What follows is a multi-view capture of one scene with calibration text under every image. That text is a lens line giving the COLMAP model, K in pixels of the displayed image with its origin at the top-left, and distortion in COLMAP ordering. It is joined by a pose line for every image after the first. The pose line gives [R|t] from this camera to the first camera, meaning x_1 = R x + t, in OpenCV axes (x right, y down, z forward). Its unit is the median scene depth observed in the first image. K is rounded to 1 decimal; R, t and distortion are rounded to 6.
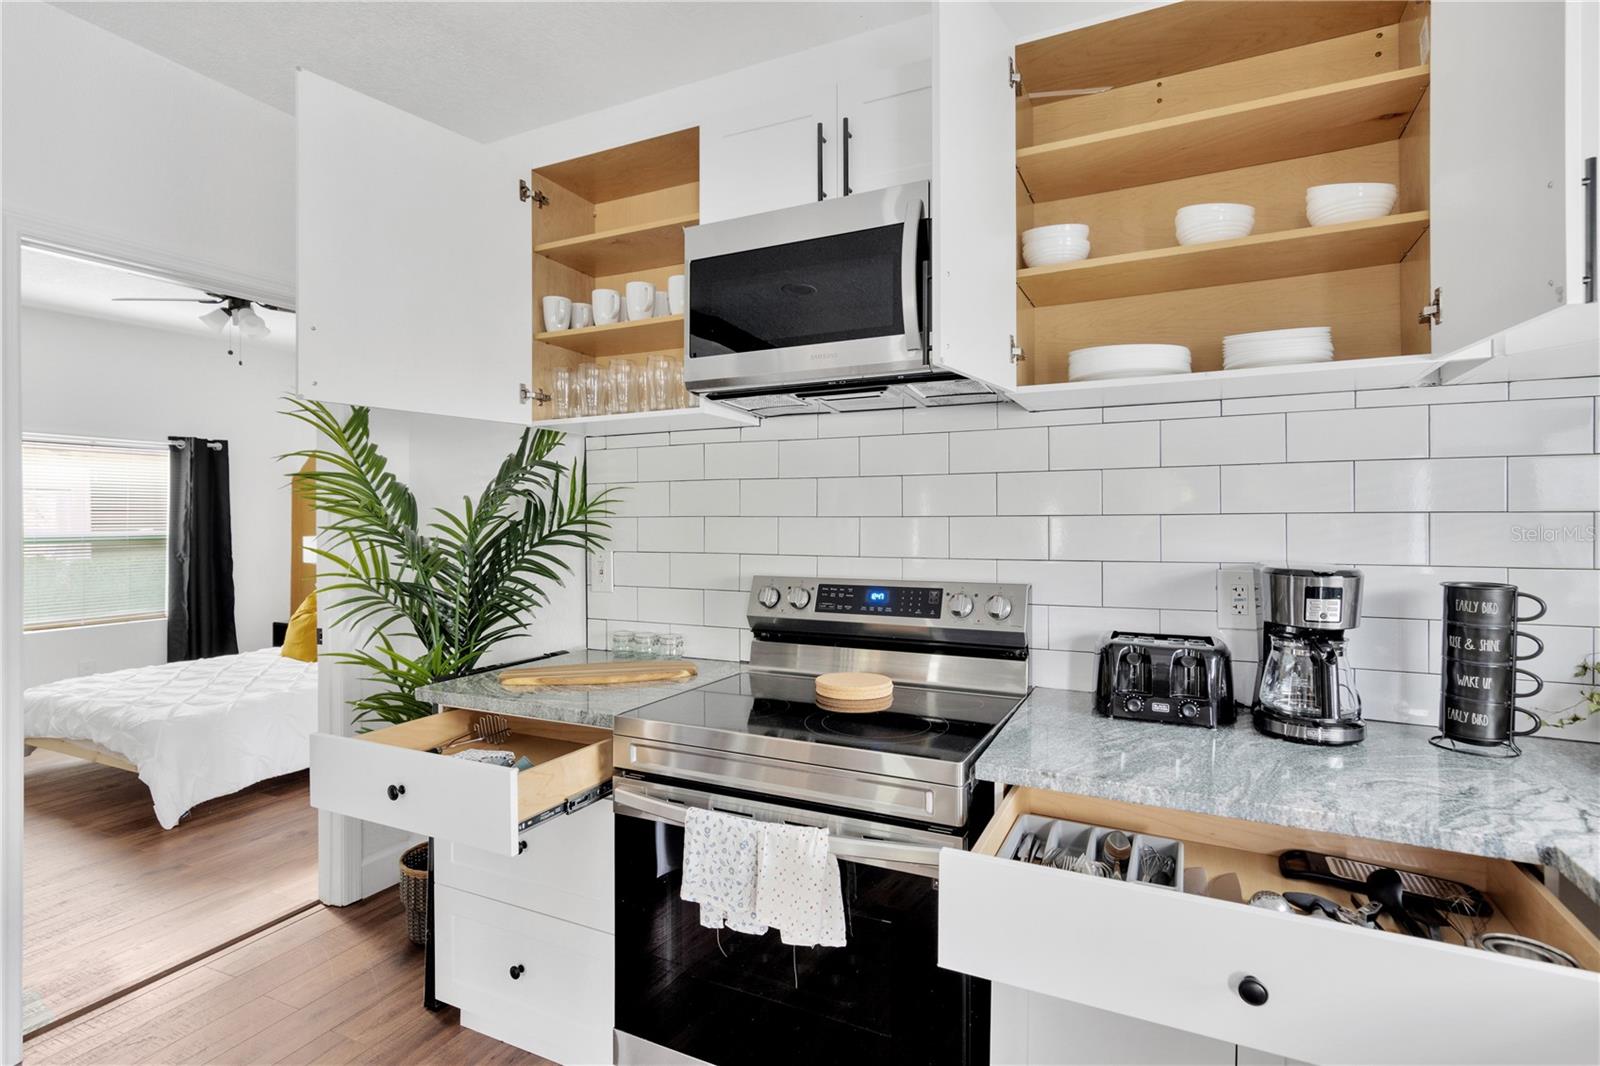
lens RADIAL K [[786.4, 0, 806.7], [0, 786.4, 520.3], [0, 0, 1]] dist [-0.000591, -0.000263]
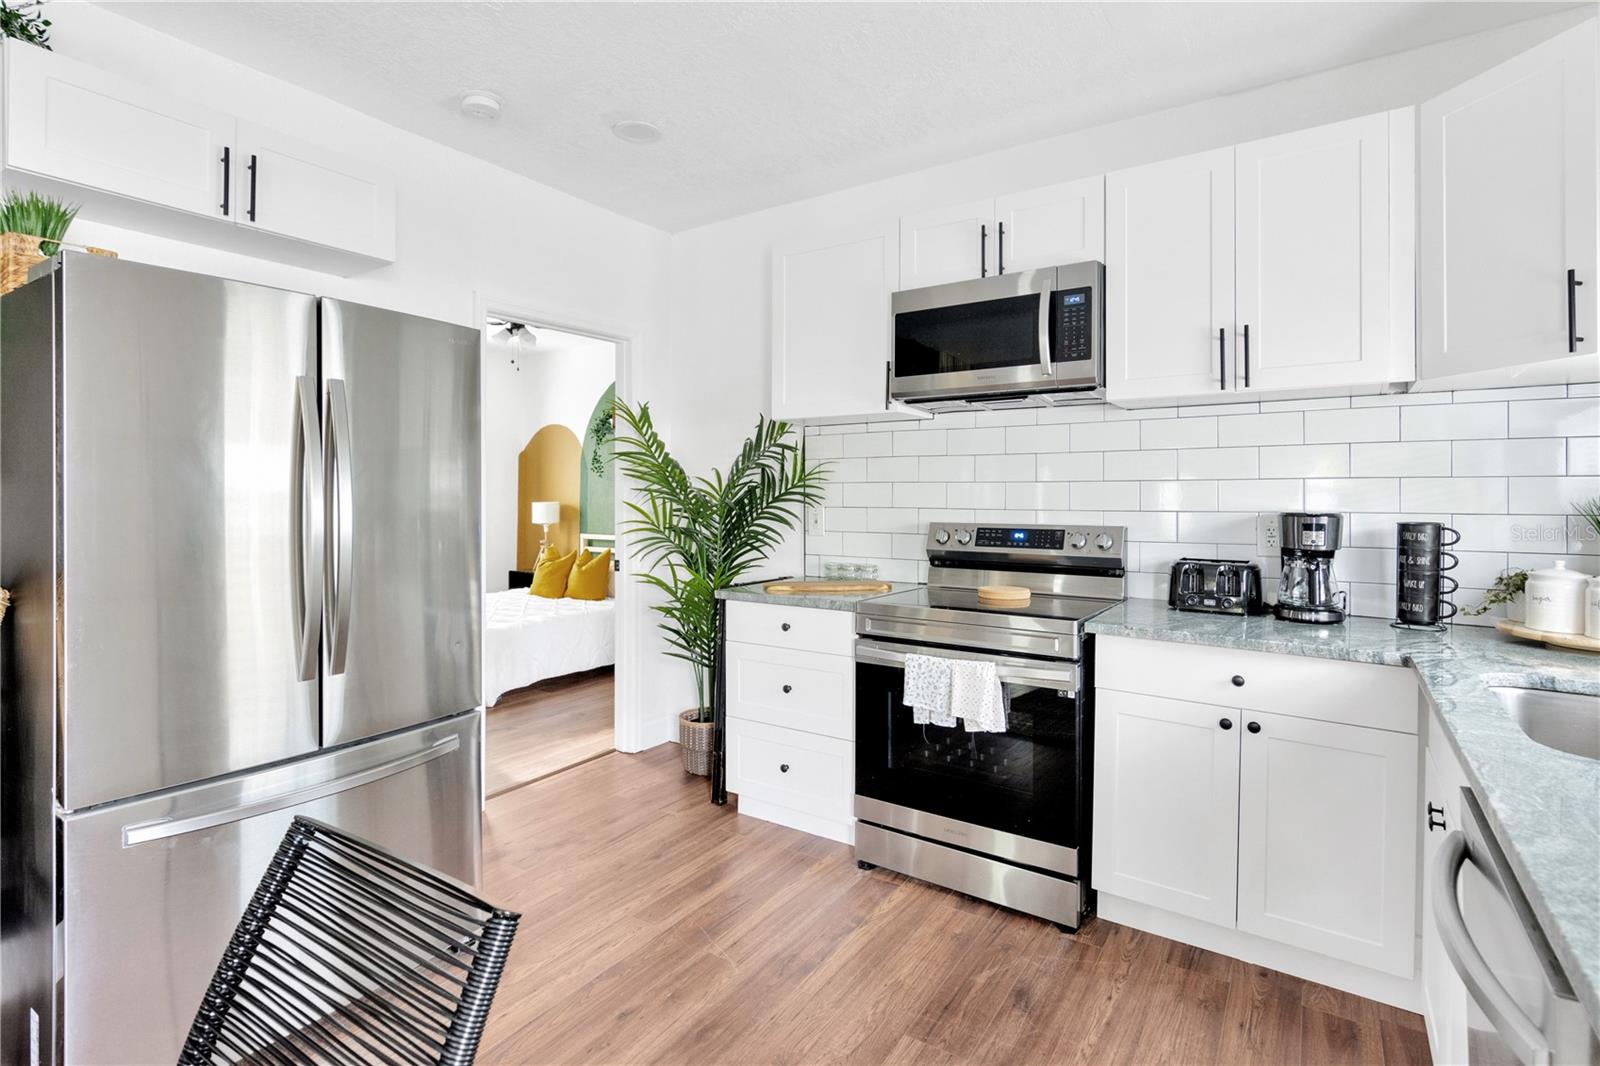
lens RADIAL K [[786.4, 0, 807.1], [0, 786.4, 493.3], [0, 0, 1]] dist [-0.000591, -0.000263]
pose [[0.989579, 0.004351, -0.143929, -0.091541], [-0.004772, 0.999985, -0.002583, 0.023358], [0.143915, 0.003243, 0.989585, -0.518005]]
